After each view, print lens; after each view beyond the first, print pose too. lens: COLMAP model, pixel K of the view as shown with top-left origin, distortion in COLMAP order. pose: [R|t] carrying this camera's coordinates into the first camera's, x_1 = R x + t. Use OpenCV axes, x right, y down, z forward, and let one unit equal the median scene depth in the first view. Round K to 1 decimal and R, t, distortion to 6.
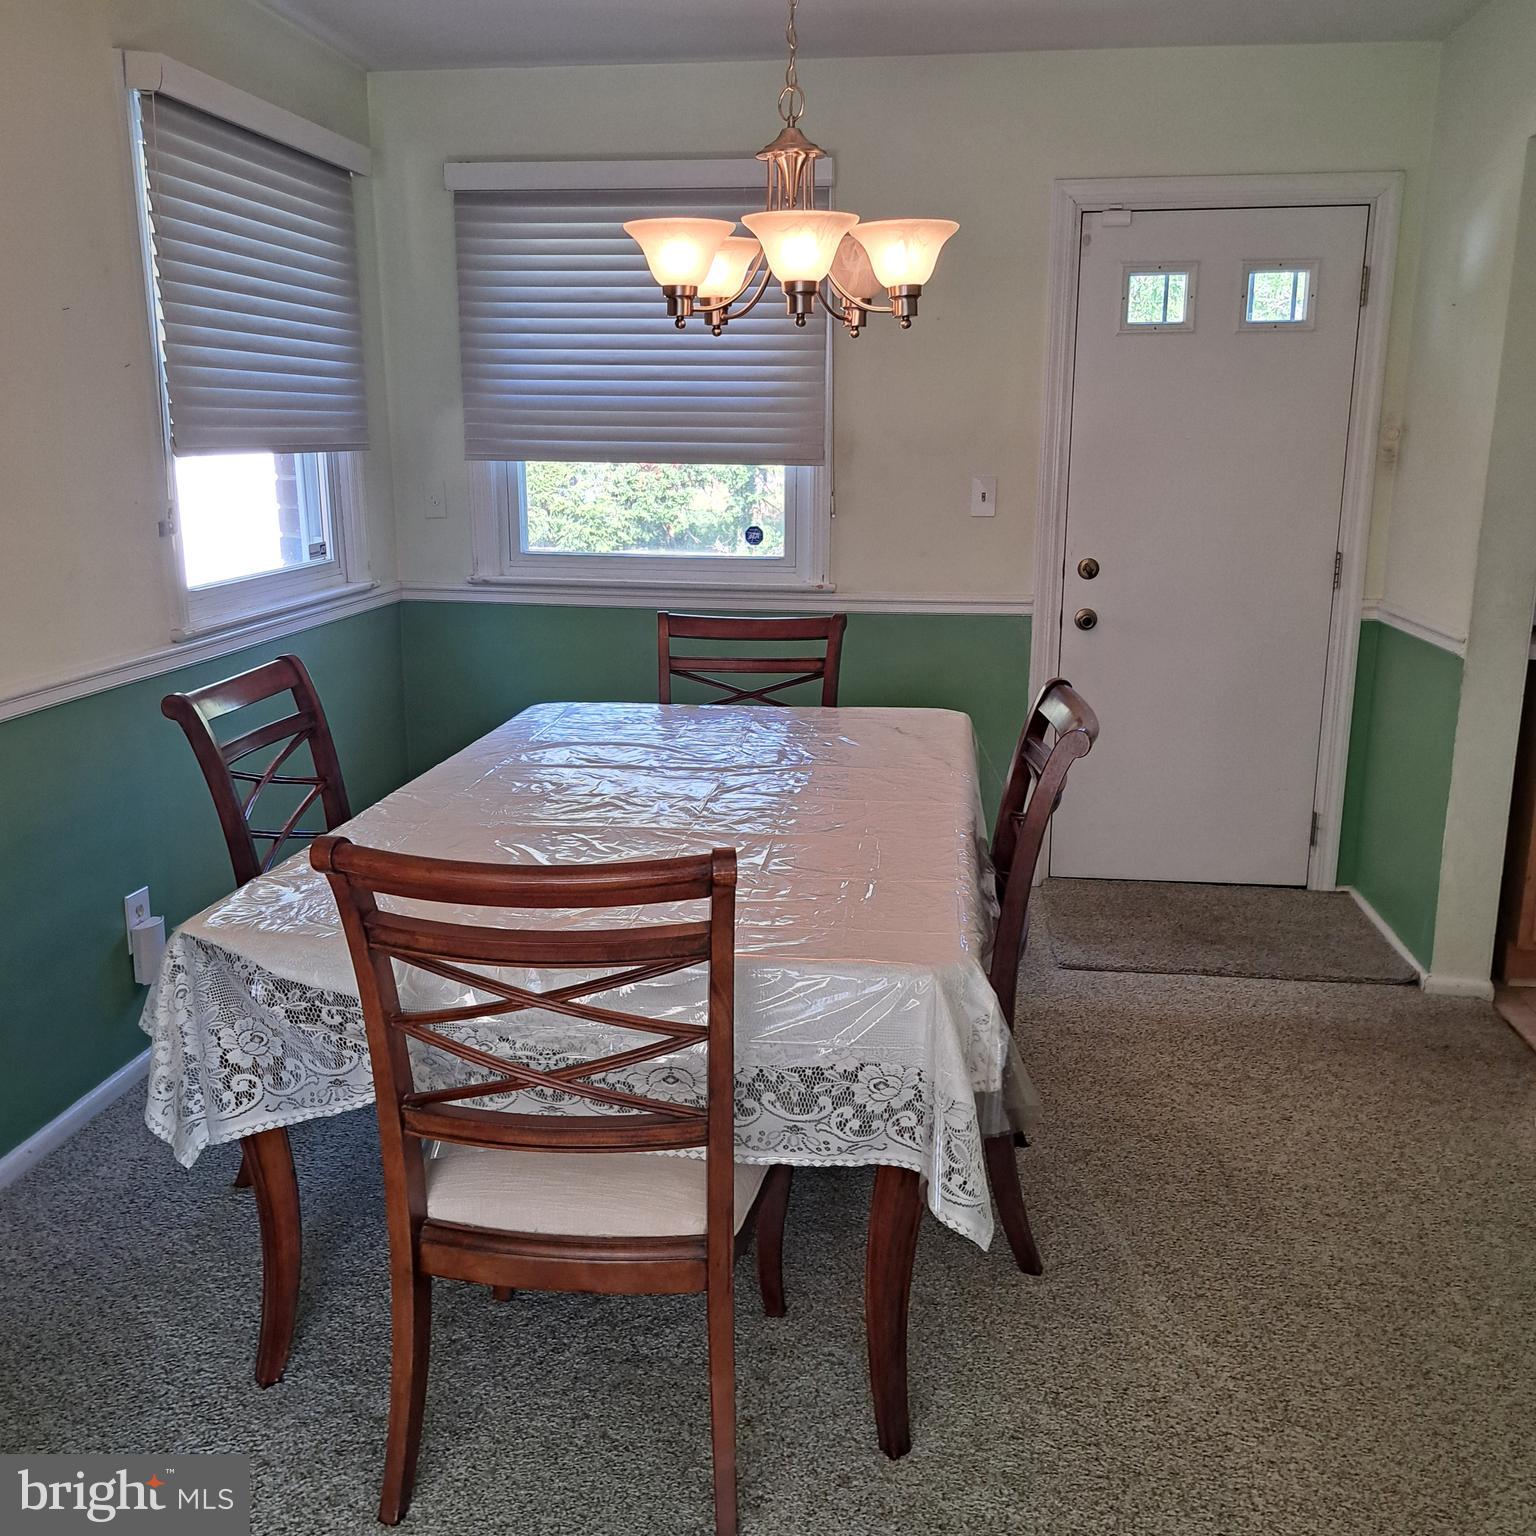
lens RADIAL K [[1440.1, 0, 751.4], [0, 1440.1, 773.6], [0, 0, 1]] dist [0.094407, -0.134751]
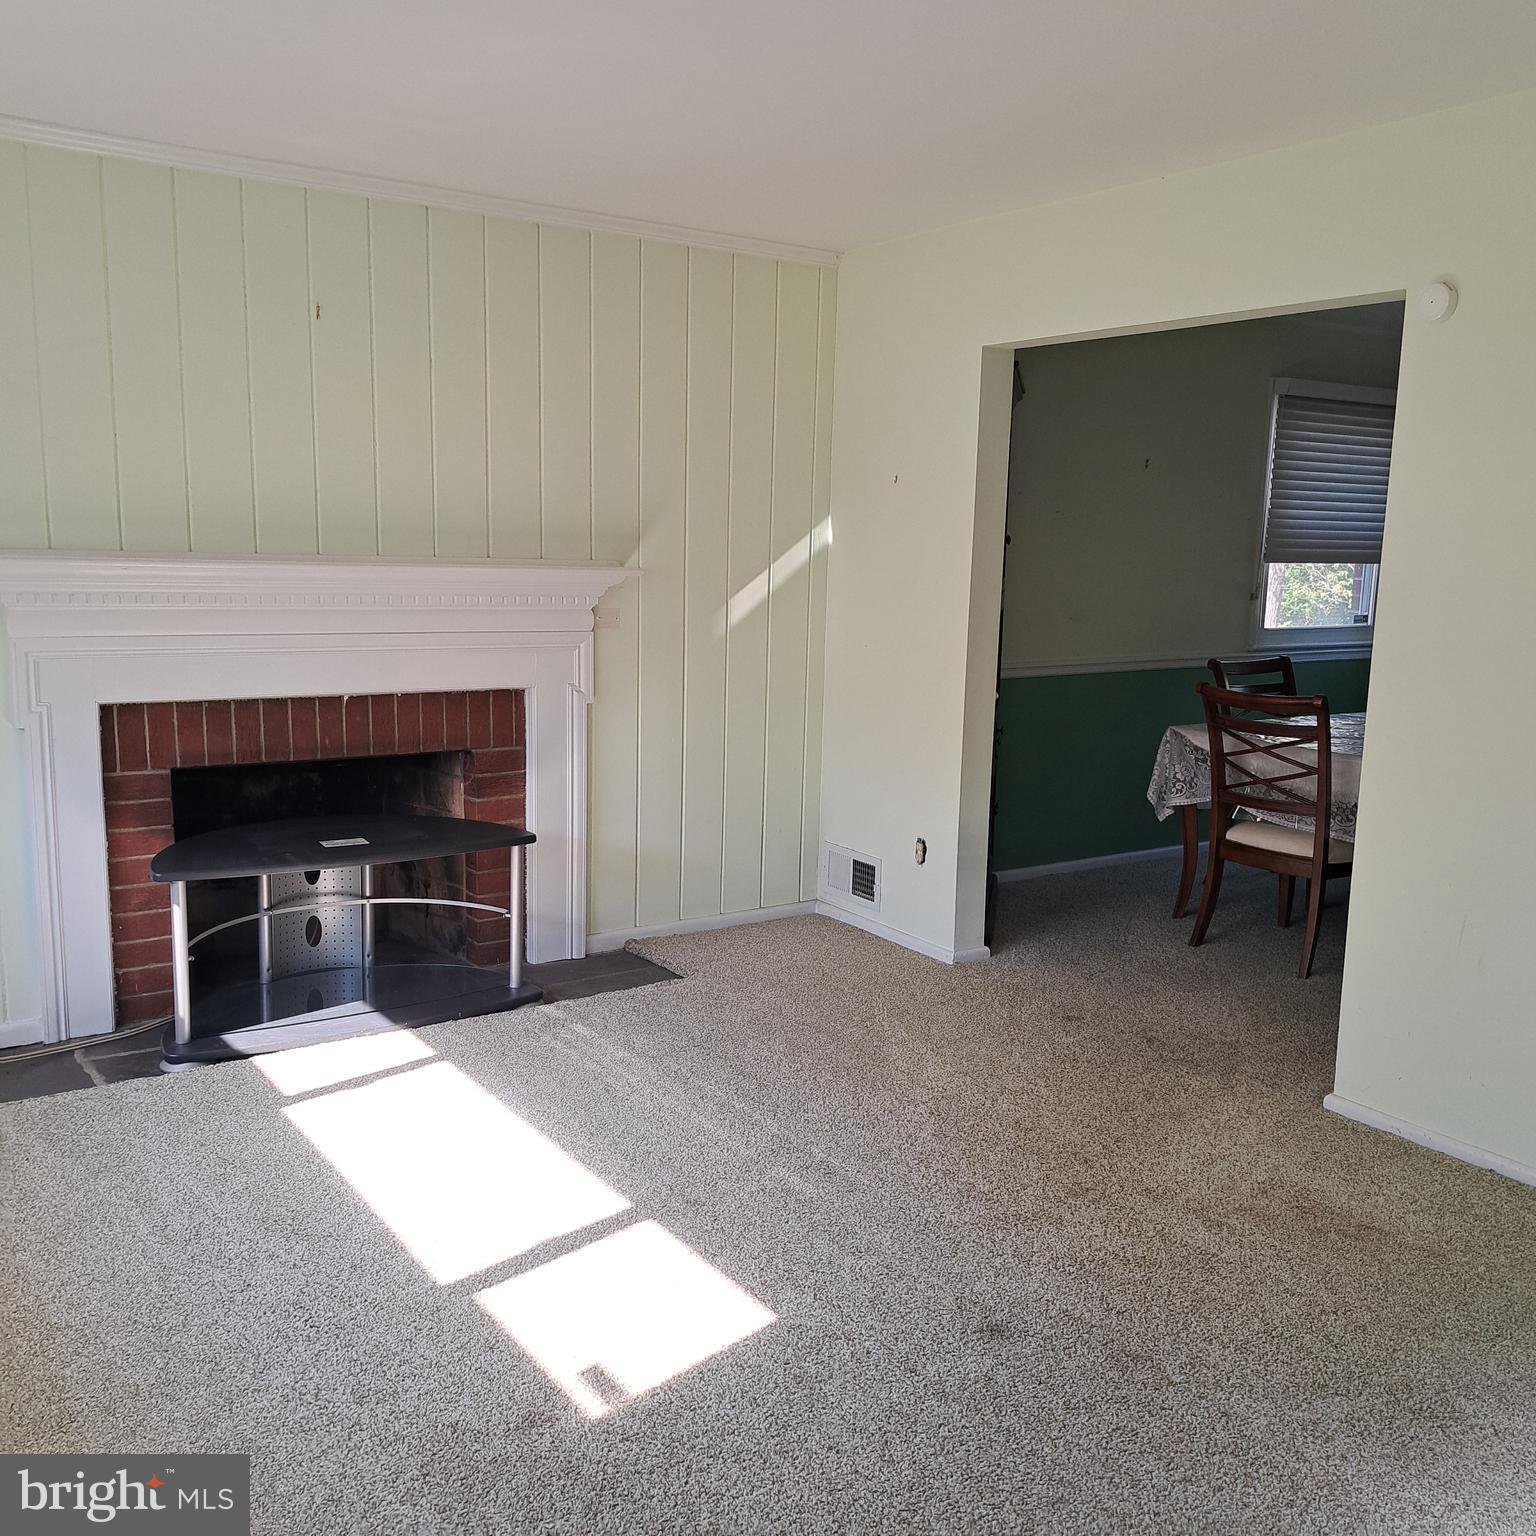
lens RADIAL K [[1440.1, 0, 751.4], [0, 1440.1, 773.6], [0, 0, 1]] dist [0.094407, -0.134751]
pose [[0.653919, 0.139997, -0.743499, 1.270406], [-0.198752, 0.980002, 0.009724, 0.360737], [0.729991, 0.141413, 0.668666, -1.557873]]
